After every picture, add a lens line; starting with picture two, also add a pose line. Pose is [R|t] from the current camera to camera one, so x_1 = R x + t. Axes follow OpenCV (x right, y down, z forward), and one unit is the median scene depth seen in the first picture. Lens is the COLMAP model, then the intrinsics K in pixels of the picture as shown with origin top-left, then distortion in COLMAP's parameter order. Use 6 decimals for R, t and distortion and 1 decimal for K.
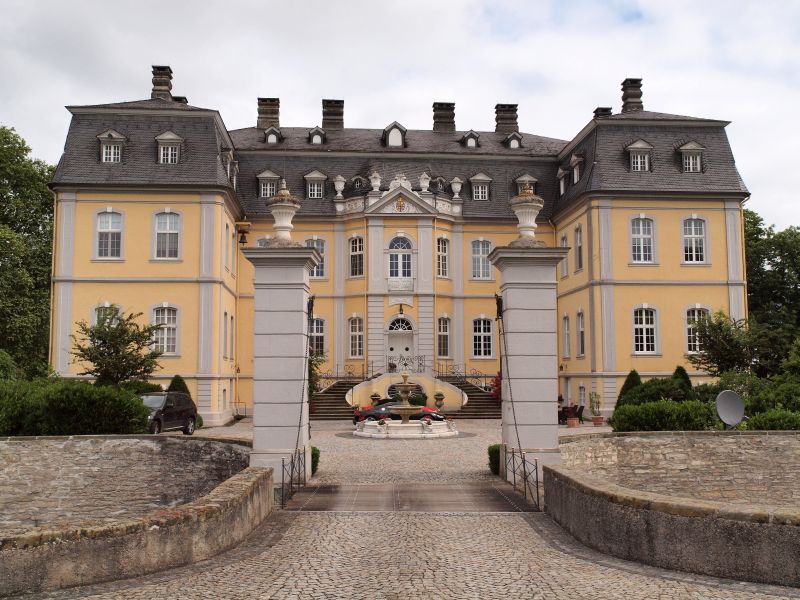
lens RADIAL K [[819.6, 0, 397.7], [0, 819.6, 303.2], [0, 0, 1]] dist [-0.033057, 0.119807]
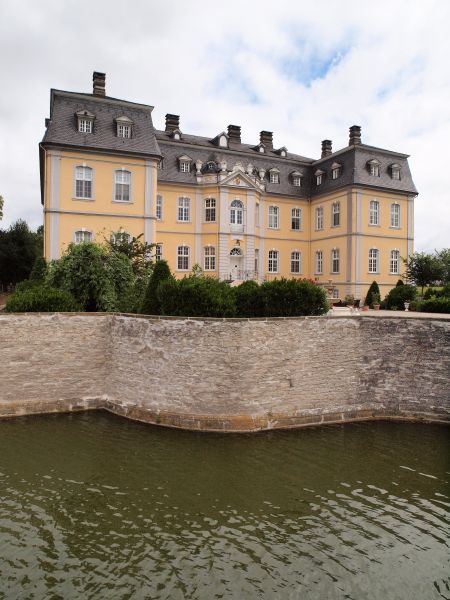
lens RADIAL K [[426.8, 0, 225.0], [0, 426.8, 300.0], [0, 0, 1]] dist [-0.129668, 0.109507]
pose [[0.944684, 0.004670, 0.327948, -0.338069], [-0.044567, 0.992452, 0.114248, 0.027737], [-0.324939, -0.122544, 0.937762, 0.178116]]
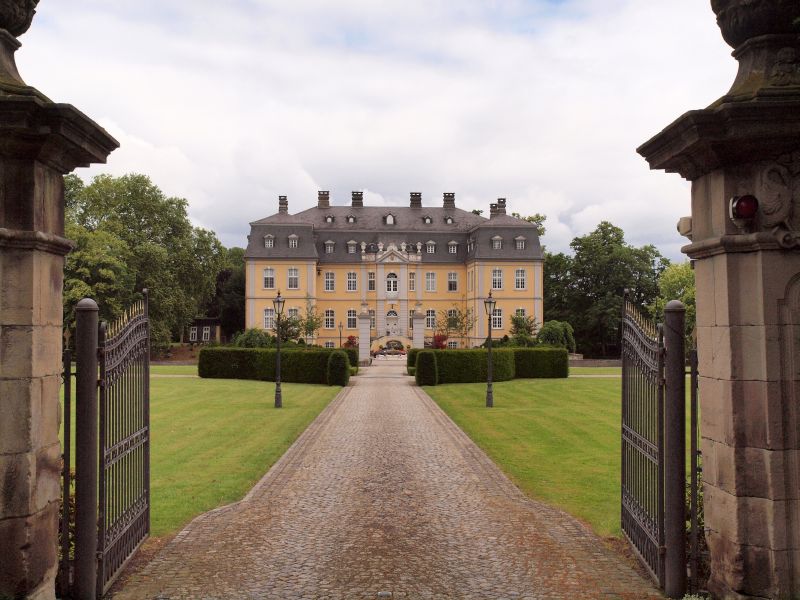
lens RADIAL K [[993.4, 0, 386.5], [0, 993.4, 300.6], [0, 0, 1]] dist [0.077253, -0.001808]
pose [[0.999964, 0.003080, -0.007862, 0.010411], [-0.002534, 0.997643, 0.068568, -0.205827], [0.008054, -0.068546, 0.997615, -1.772850]]
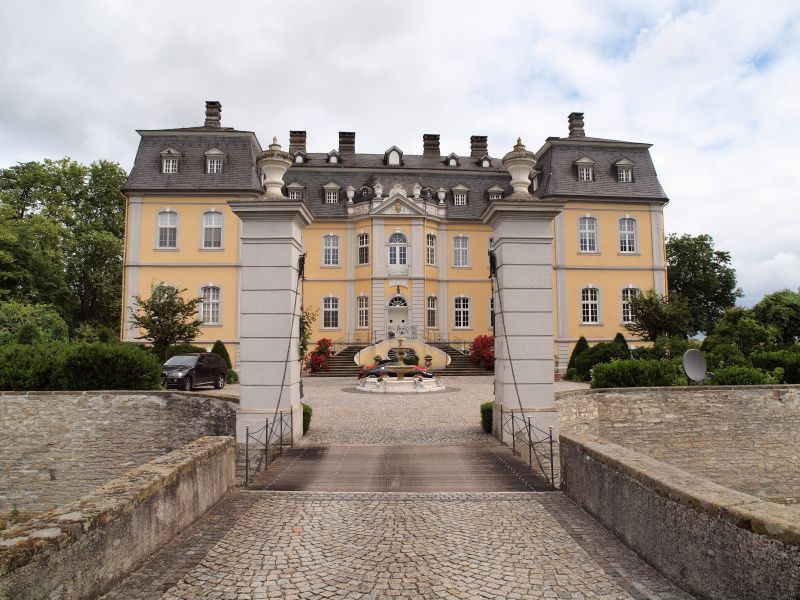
lens RADIAL K [[569.1, 0, 400.0], [0, 569.1, 300.0], [0, 0, 1]] dist [-0.129668, 0.109507]
pose [[0.999994, 0.000027, 0.003360, 0.004097], [-0.000059, 0.999957, 0.009306, 0.016492], [-0.003359, -0.009306, 0.999951, 0.127134]]
